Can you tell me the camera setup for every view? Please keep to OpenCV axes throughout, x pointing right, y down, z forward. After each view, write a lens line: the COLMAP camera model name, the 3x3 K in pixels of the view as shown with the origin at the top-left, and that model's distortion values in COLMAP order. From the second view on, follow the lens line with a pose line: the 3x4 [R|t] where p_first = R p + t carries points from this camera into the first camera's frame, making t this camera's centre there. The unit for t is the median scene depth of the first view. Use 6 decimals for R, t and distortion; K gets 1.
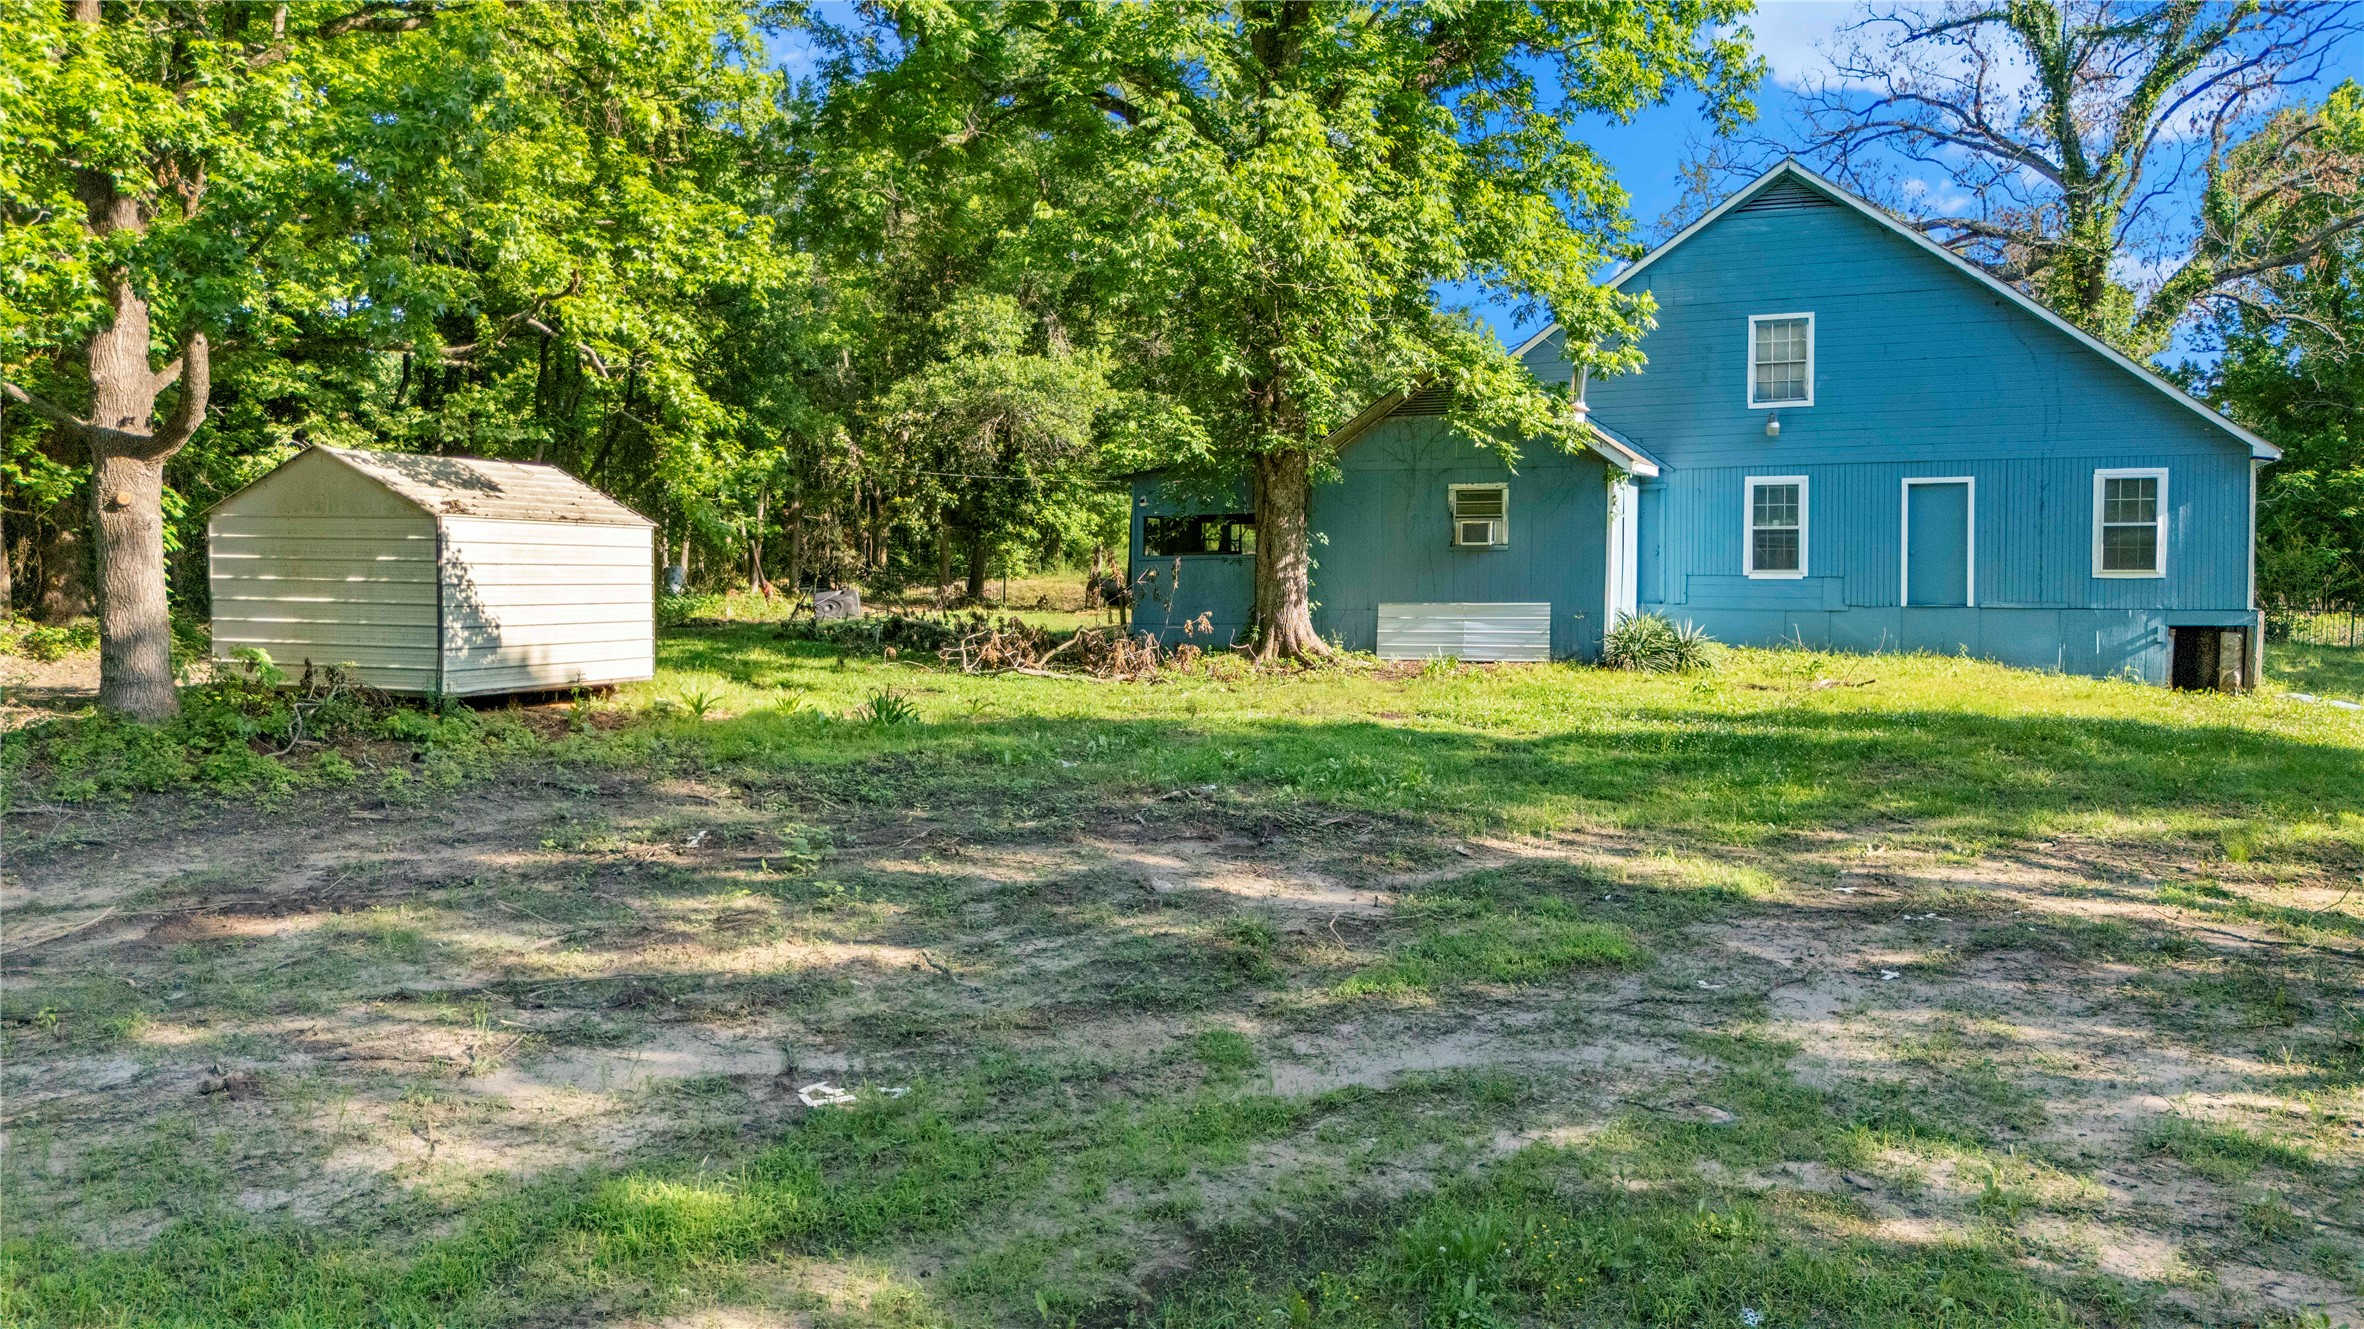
lens RADIAL K [[1758.7, 0, 1182.0], [0, 1758.7, 664.5], [0, 0, 1]] dist [0.065922, -0.057658]
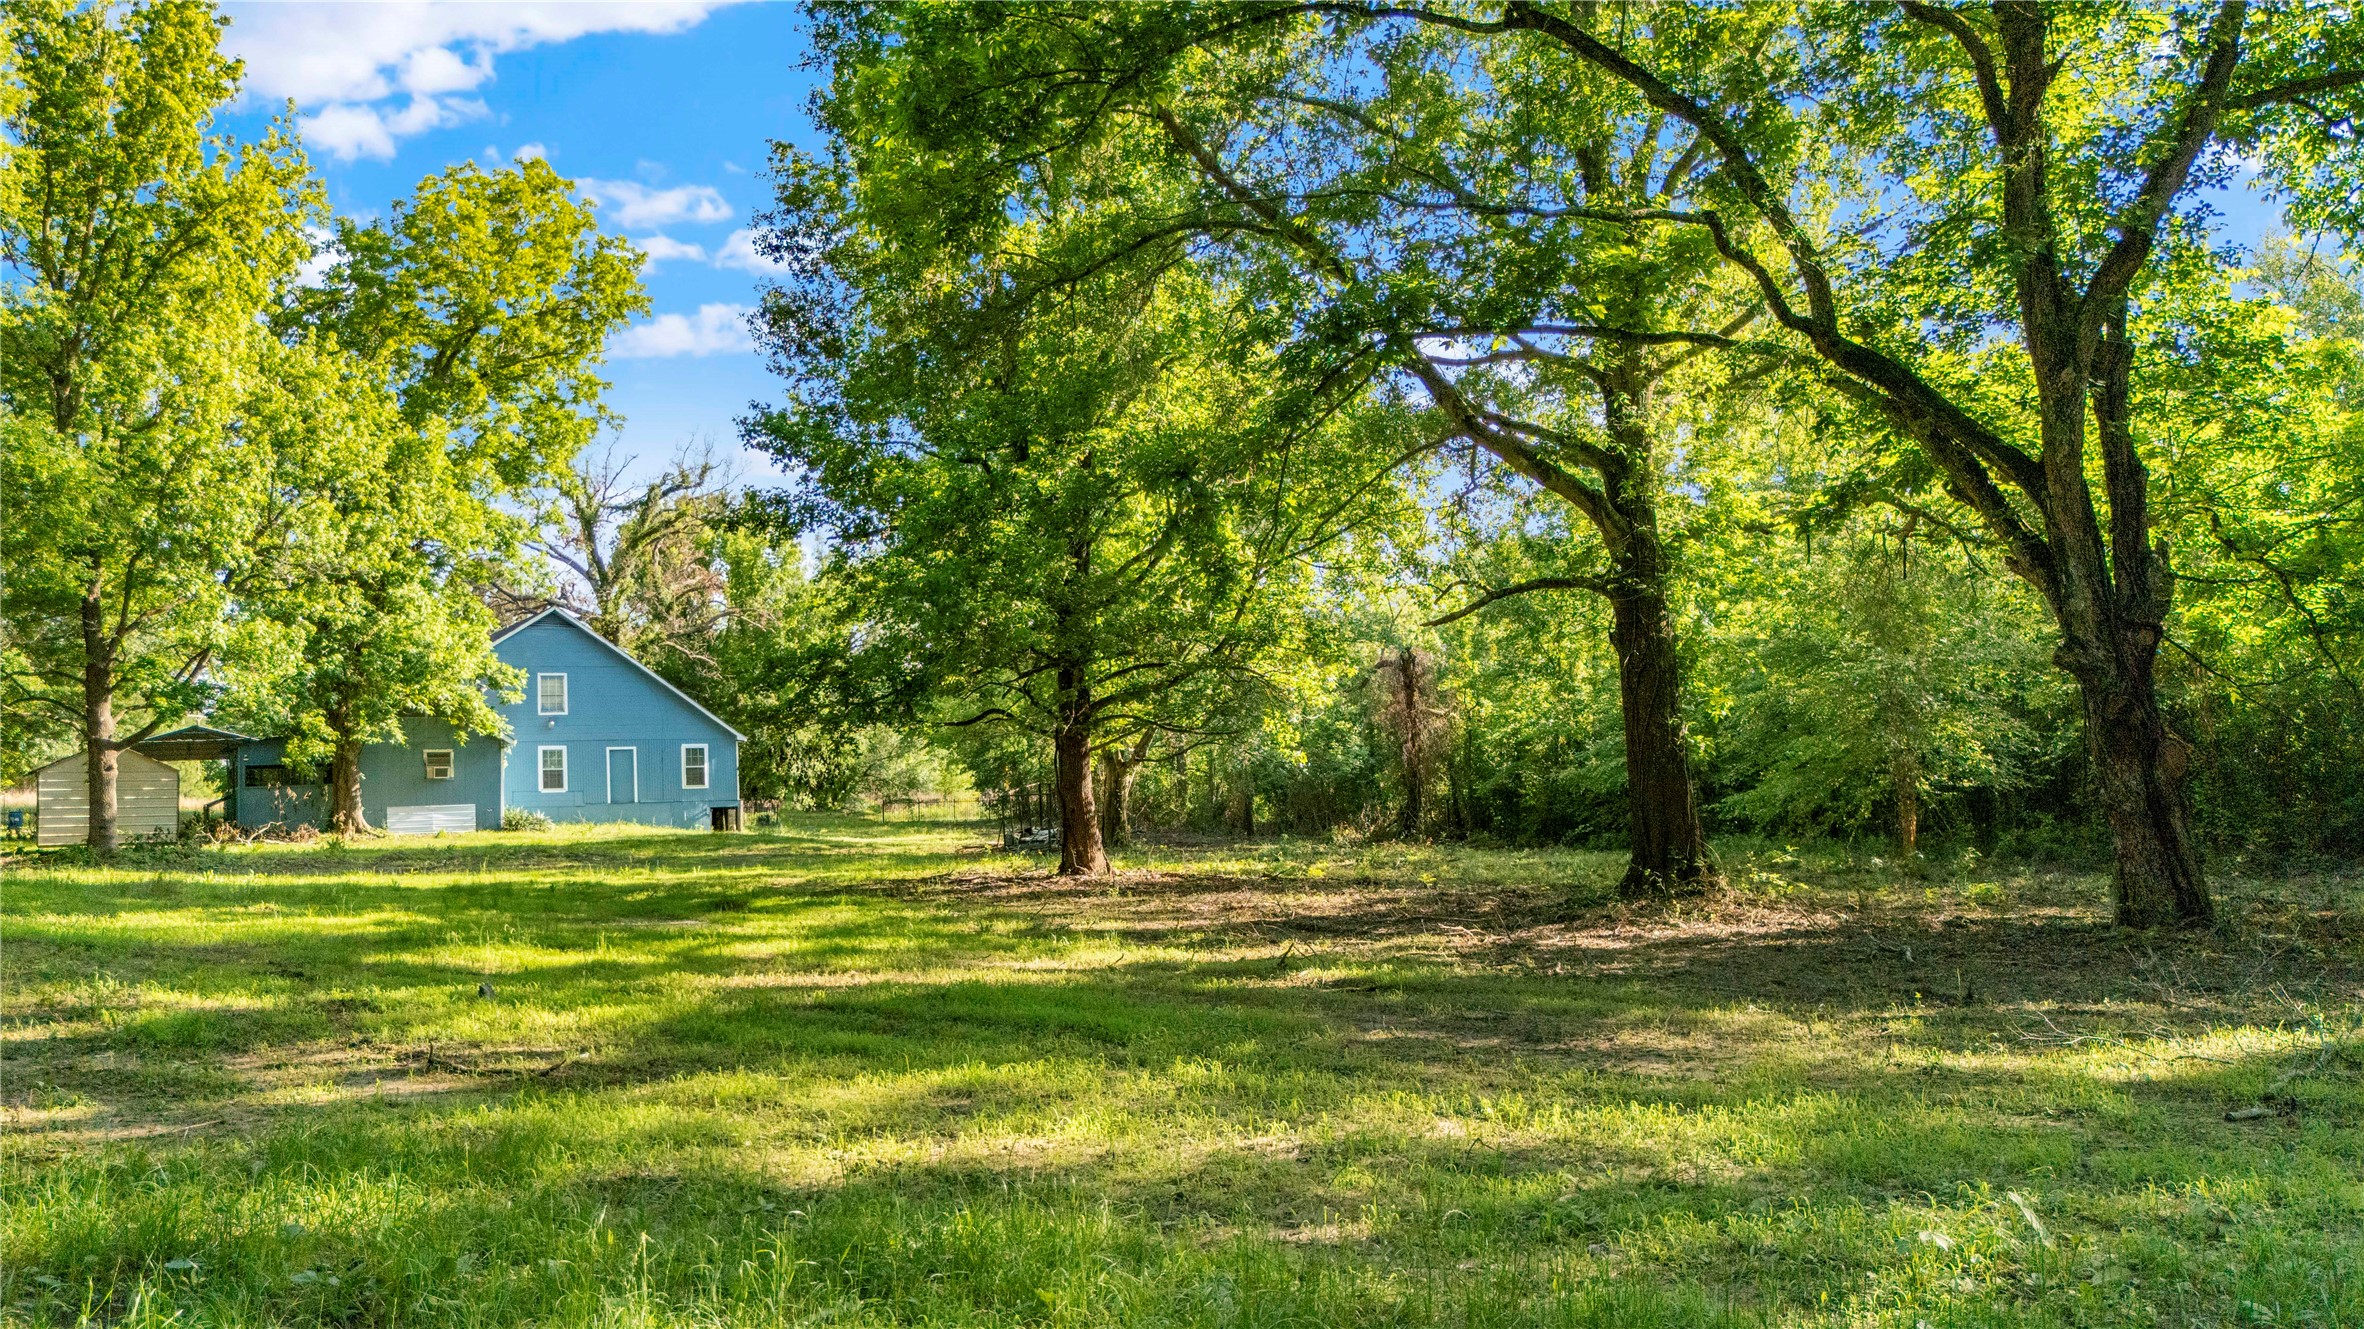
lens RADIAL K [[1758.7, 0, 1182.0], [0, 1758.7, 664.5], [0, 0, 1]] dist [0.065922, -0.057658]
pose [[0.635284, 0.037172, 0.771383, -0.938831], [0.065521, 0.992645, -0.101795, 0.074849], [-0.769494, 0.115211, 0.628176, -1.082012]]
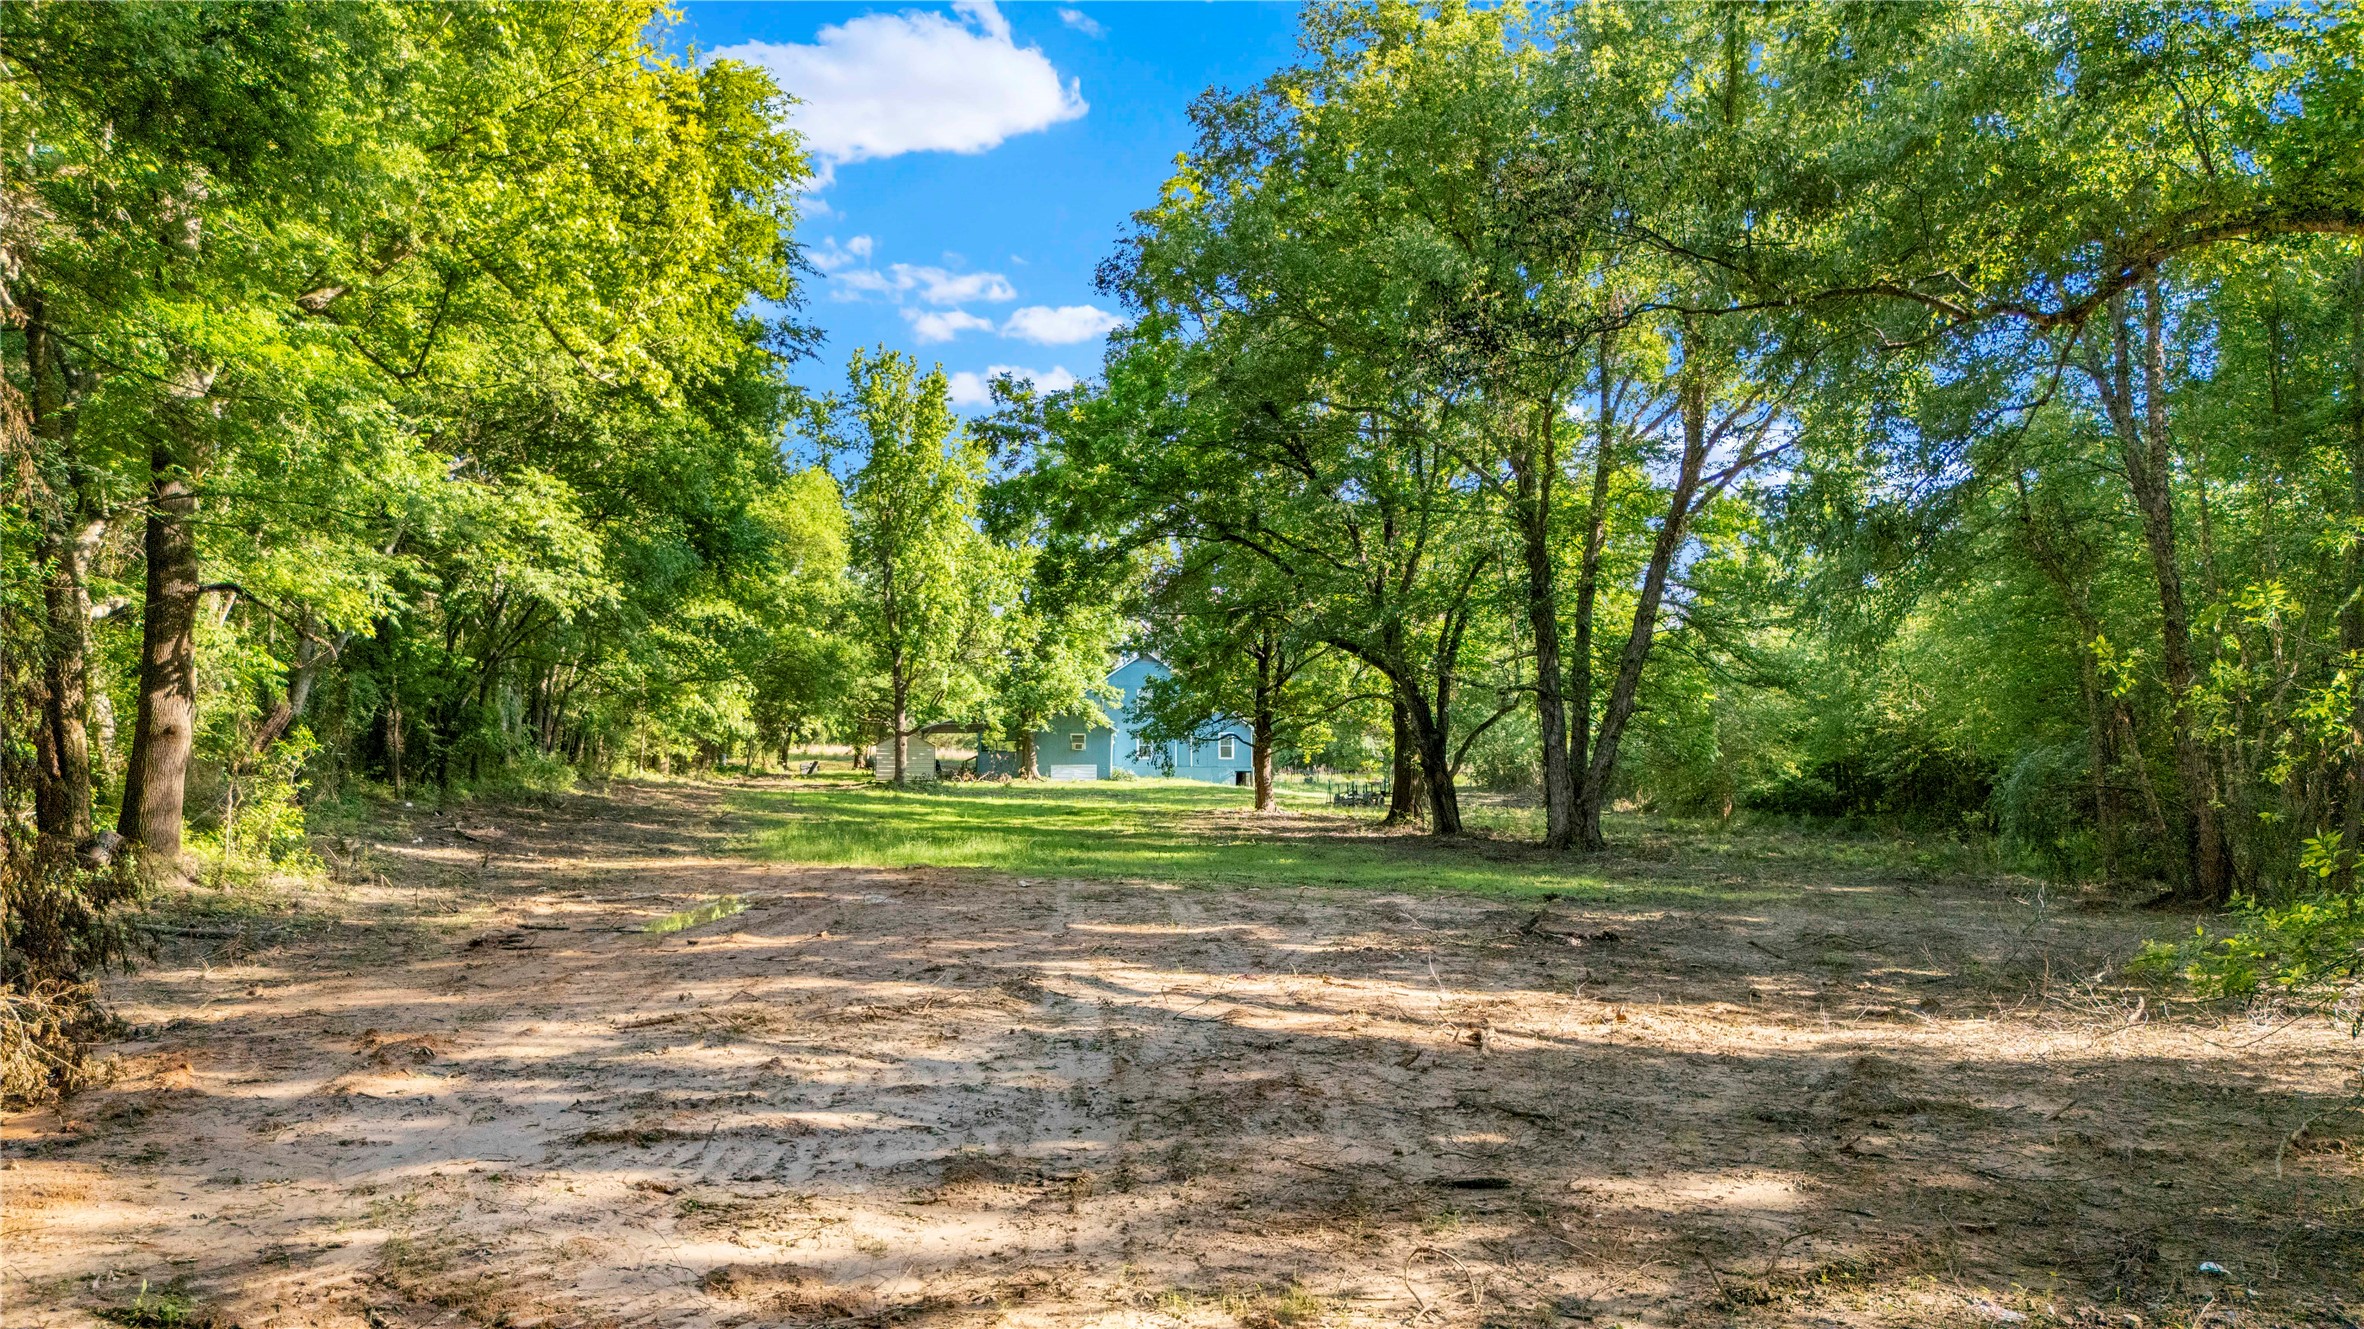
lens RADIAL K [[1758.7, 0, 1182.0], [0, 1758.7, 664.5], [0, 0, 1]] dist [0.065922, -0.057658]
pose [[0.908874, 0.026109, 0.416252, -1.235815], [0.015233, 0.995295, -0.095690, 0.118605], [-0.416792, 0.093311, 0.904200, -2.598356]]
